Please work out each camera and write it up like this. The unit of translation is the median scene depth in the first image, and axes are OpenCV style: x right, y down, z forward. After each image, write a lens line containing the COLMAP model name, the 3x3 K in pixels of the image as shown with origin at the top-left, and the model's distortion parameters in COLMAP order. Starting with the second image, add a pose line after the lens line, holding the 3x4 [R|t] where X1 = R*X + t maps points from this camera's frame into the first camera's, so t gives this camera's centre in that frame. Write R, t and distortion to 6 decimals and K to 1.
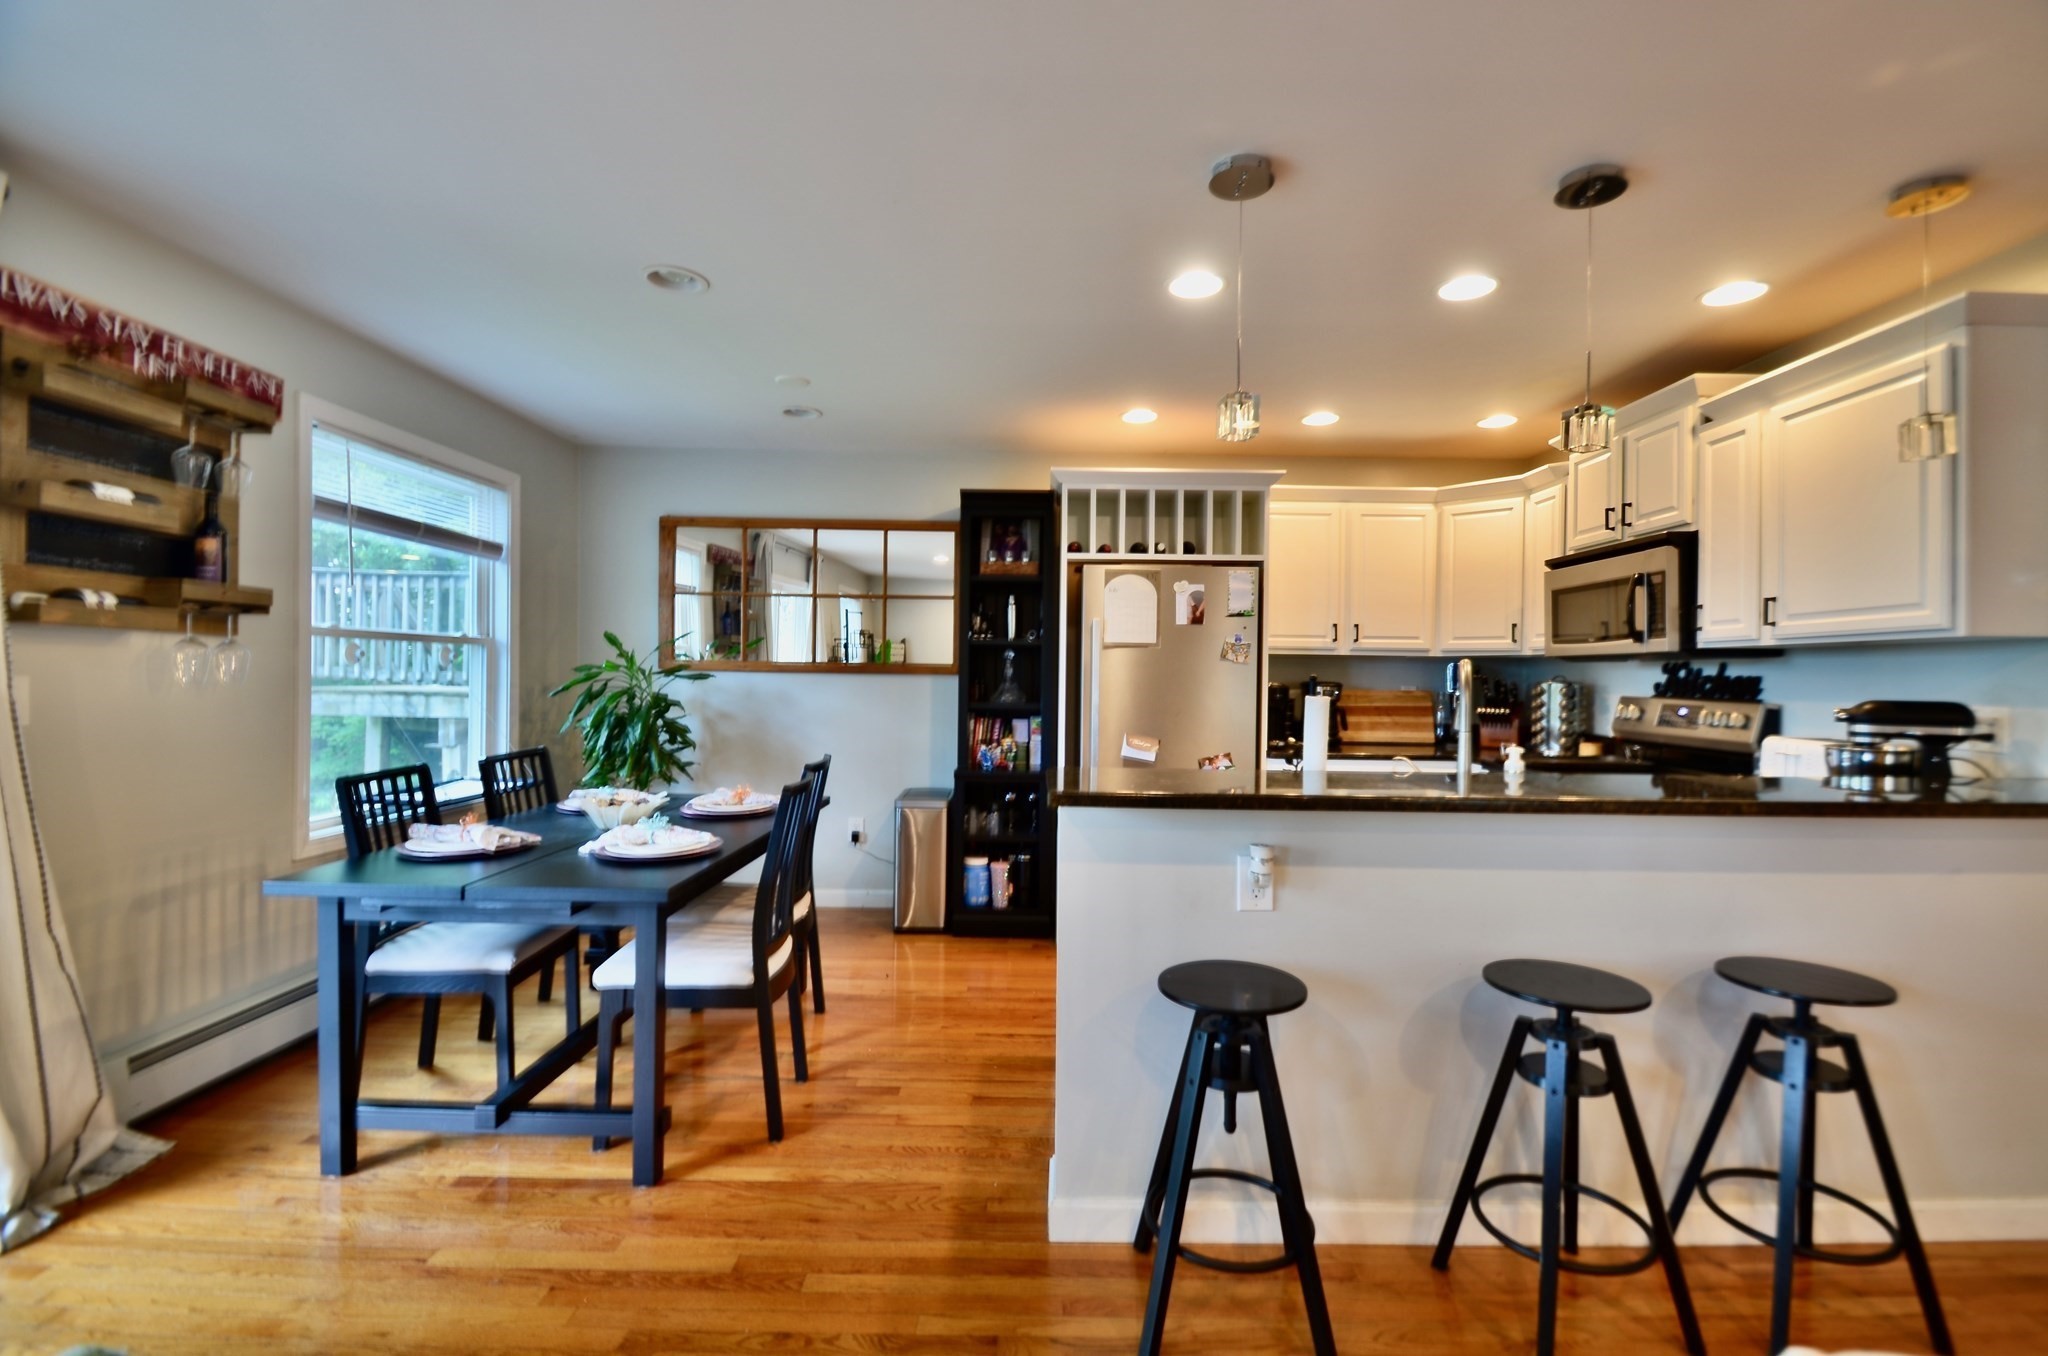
lens RADIAL K [[909.9, 0, 1035.8], [0, 909.9, 680.1], [0, 0, 1]] dist [-0.016193, -0.000843]
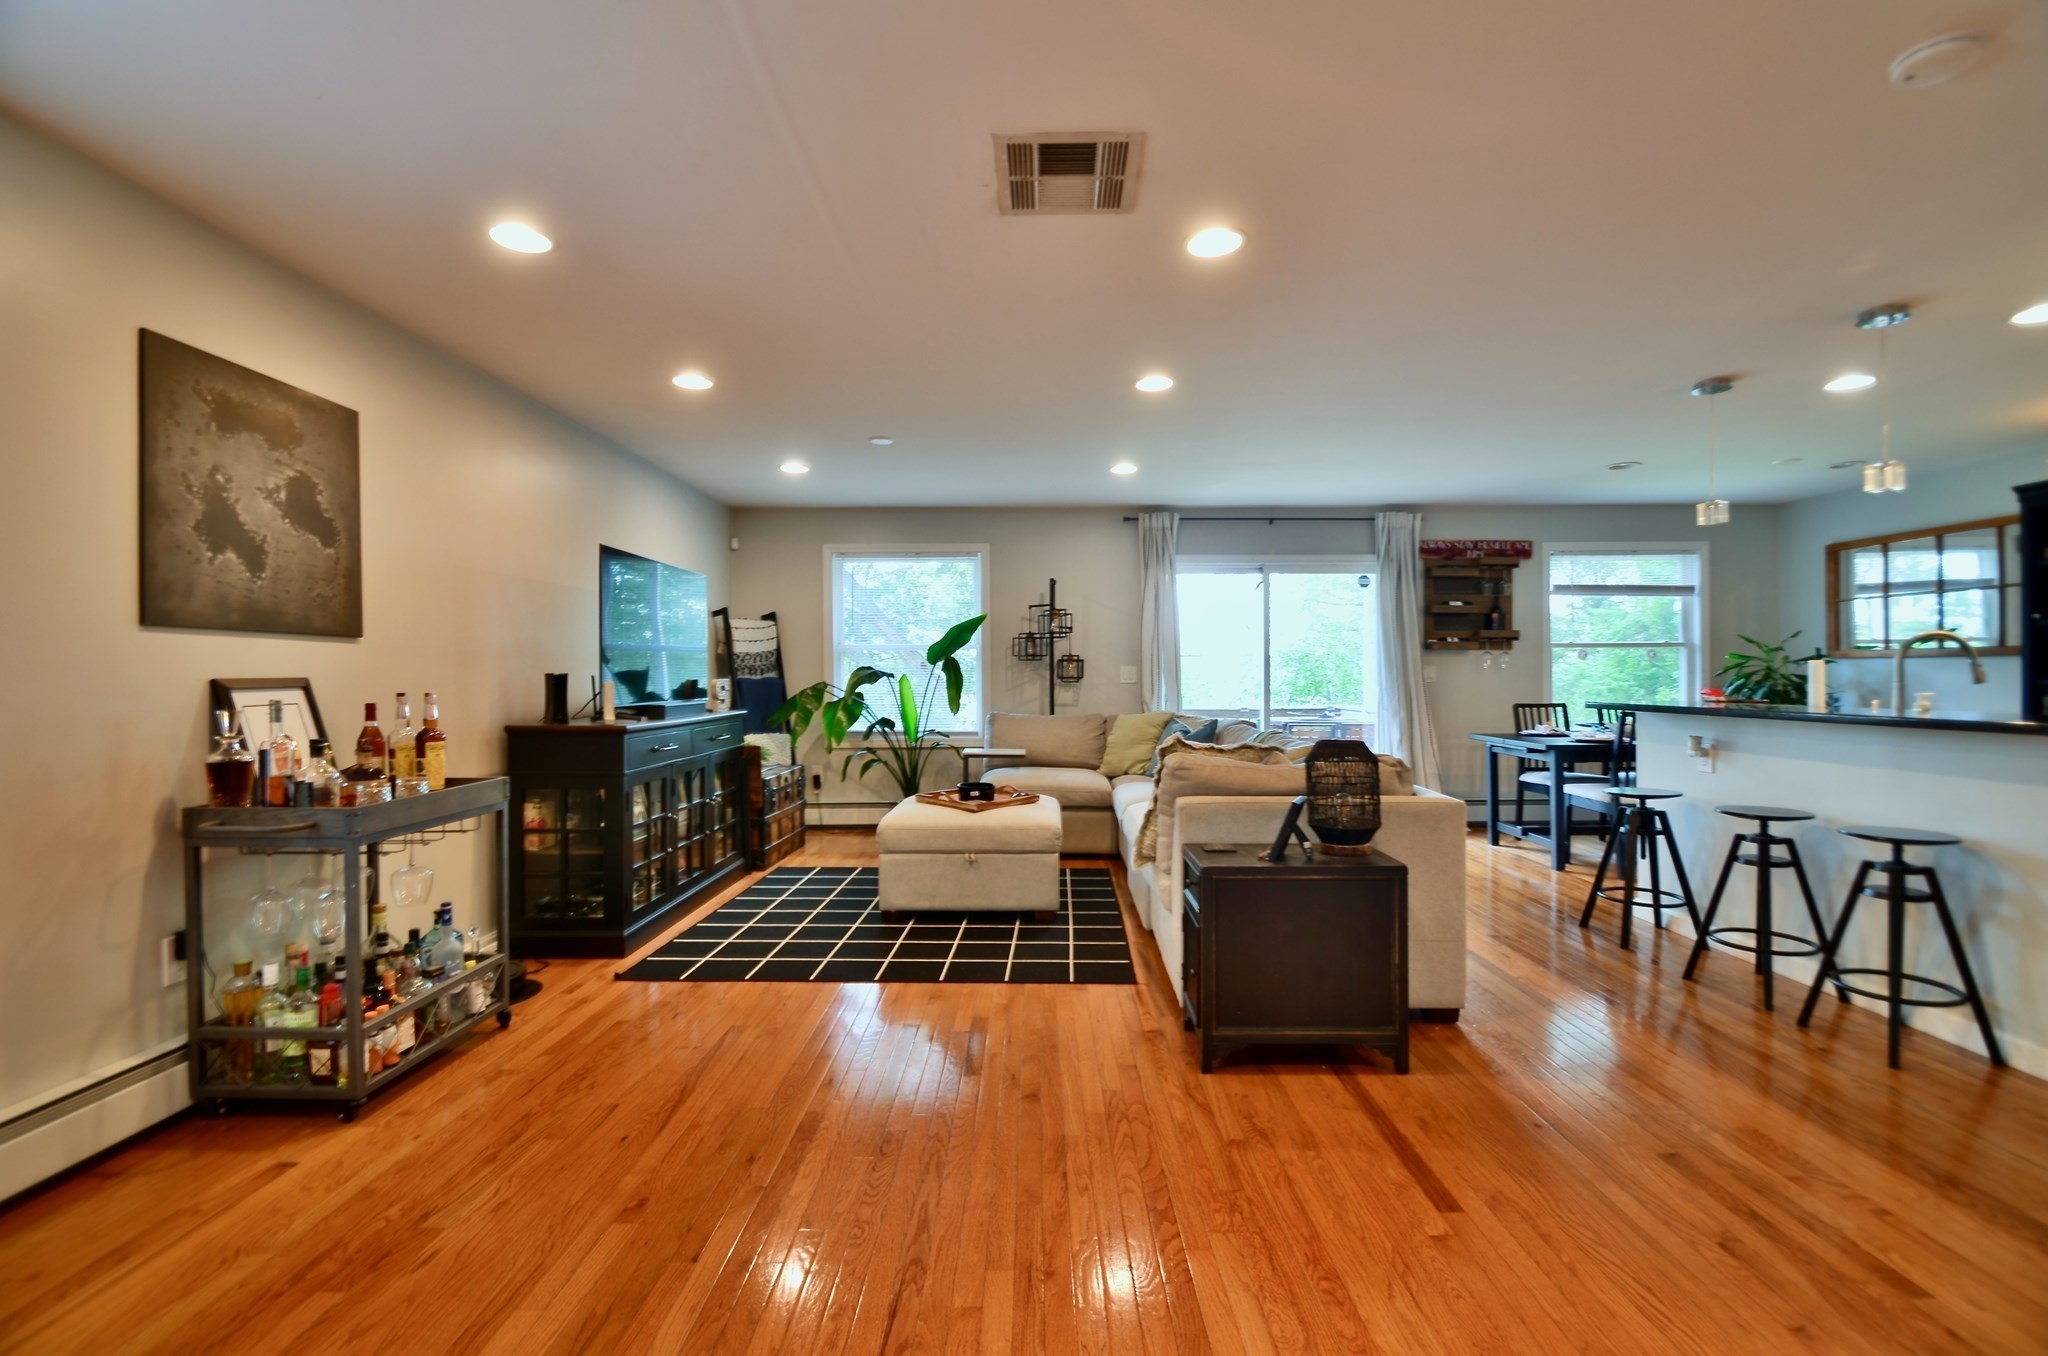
lens RADIAL K [[893.4, 0, 1024.0], [0, 893.4, 678.0], [0, 0, 1]] dist [0.024518, -0.018852]
pose [[-0.027580, -0.008241, -0.999586, 1.802917], [0.001172, 0.999965, -0.008277, 0.054054], [0.999619, -0.001400, -0.027570, -0.317446]]
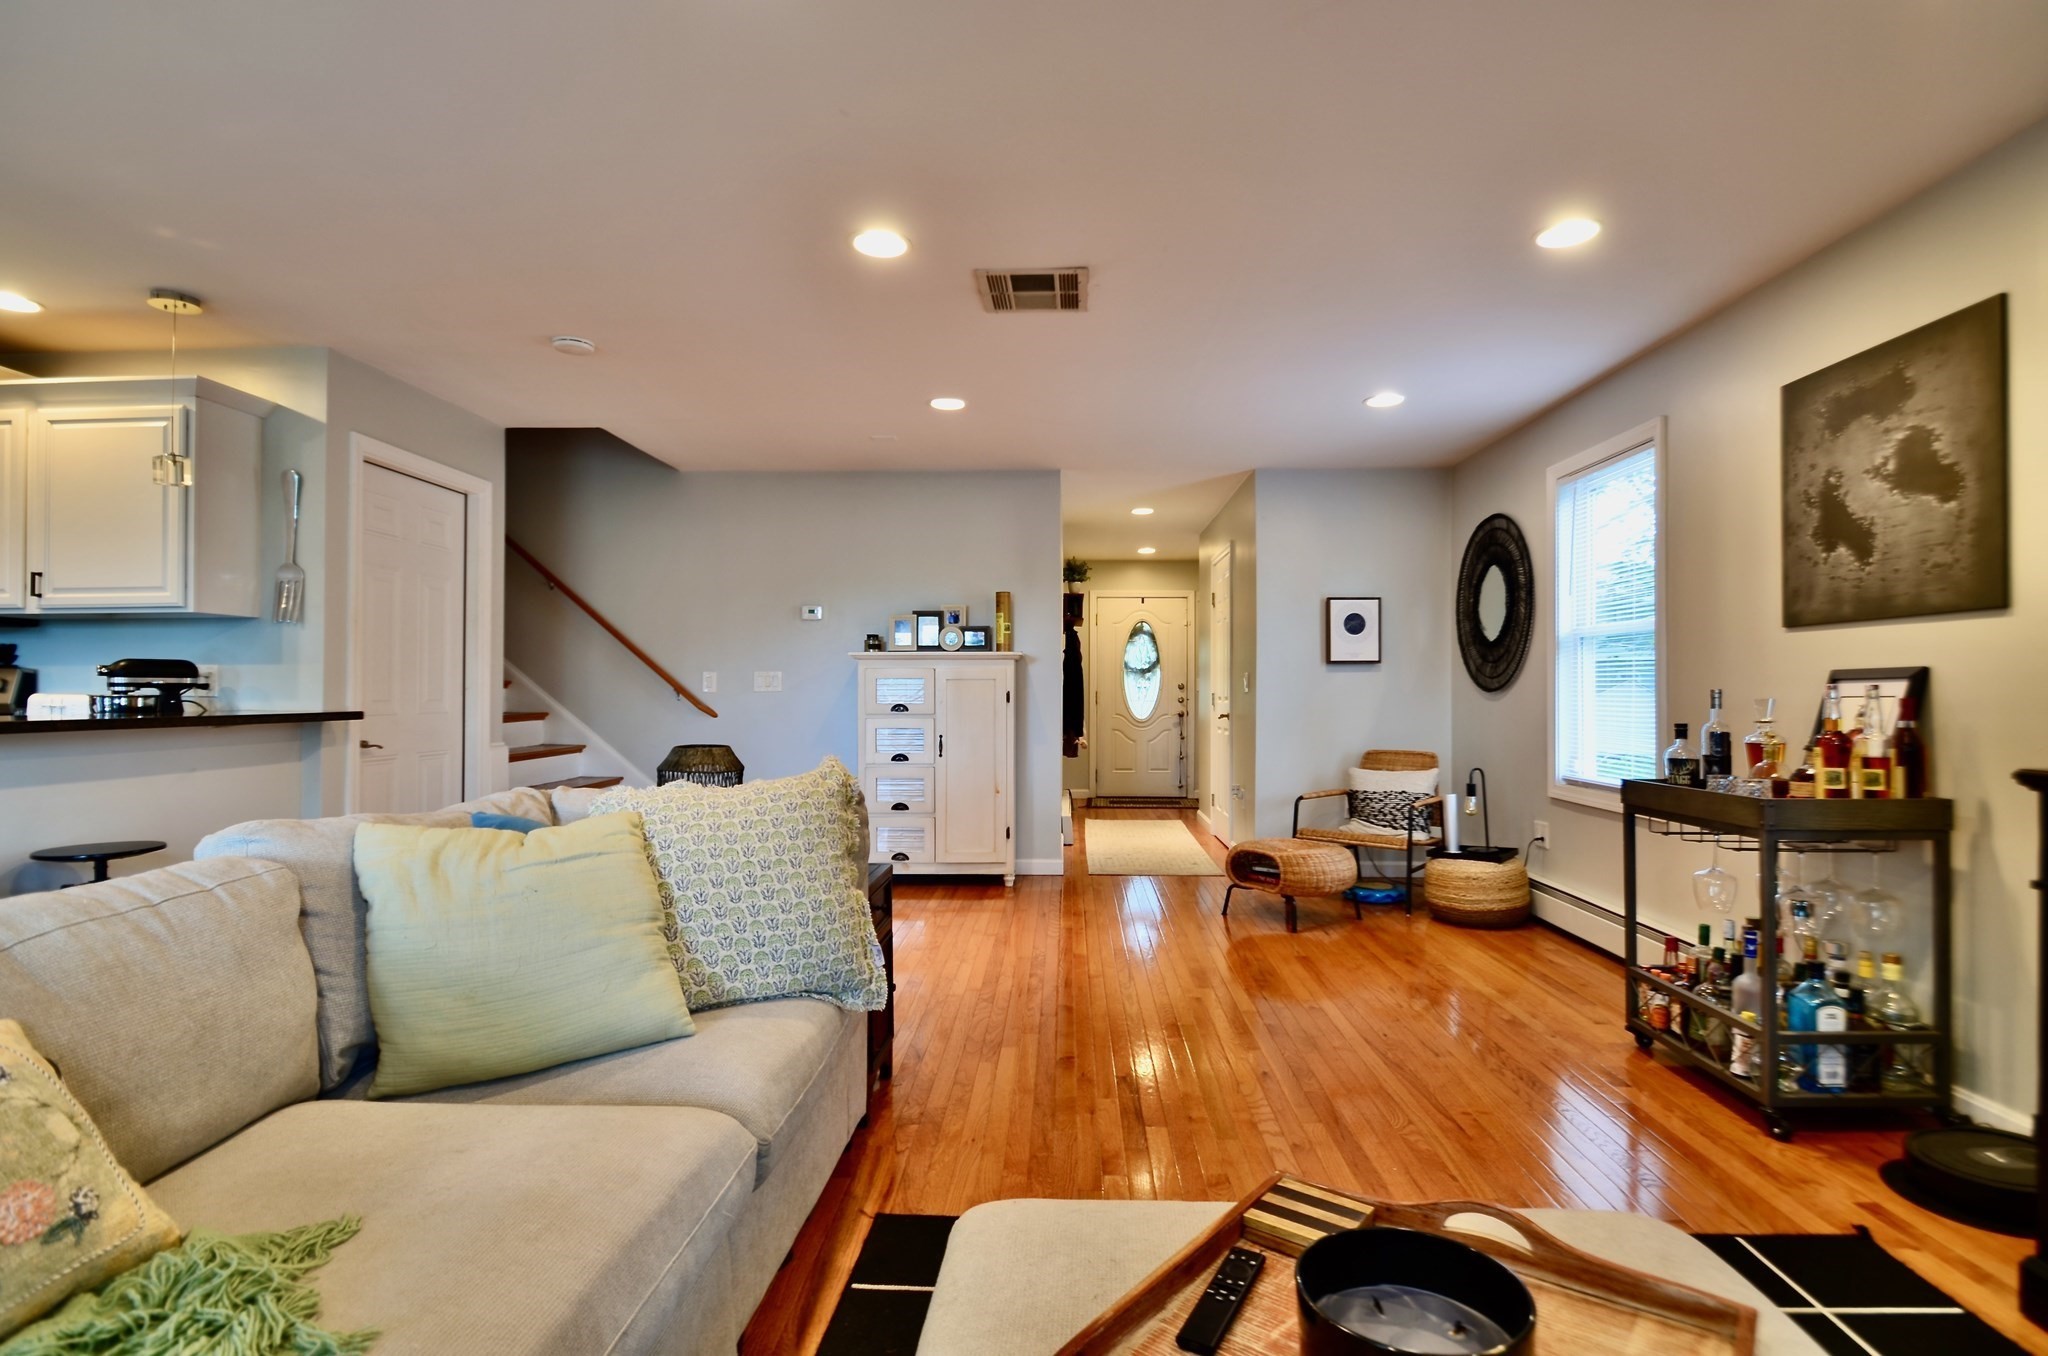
lens RADIAL K [[1006.2, 0, 1056.6], [0, 1006.2, 680.7], [0, 0, 1]] dist [0.000331, -0.013306]
pose [[0.026197, 0.001002, 0.999656, -0.444027], [0.003647, 0.999993, -0.001098, 0.055998], [-0.999650, 0.003674, 0.026193, -0.361895]]
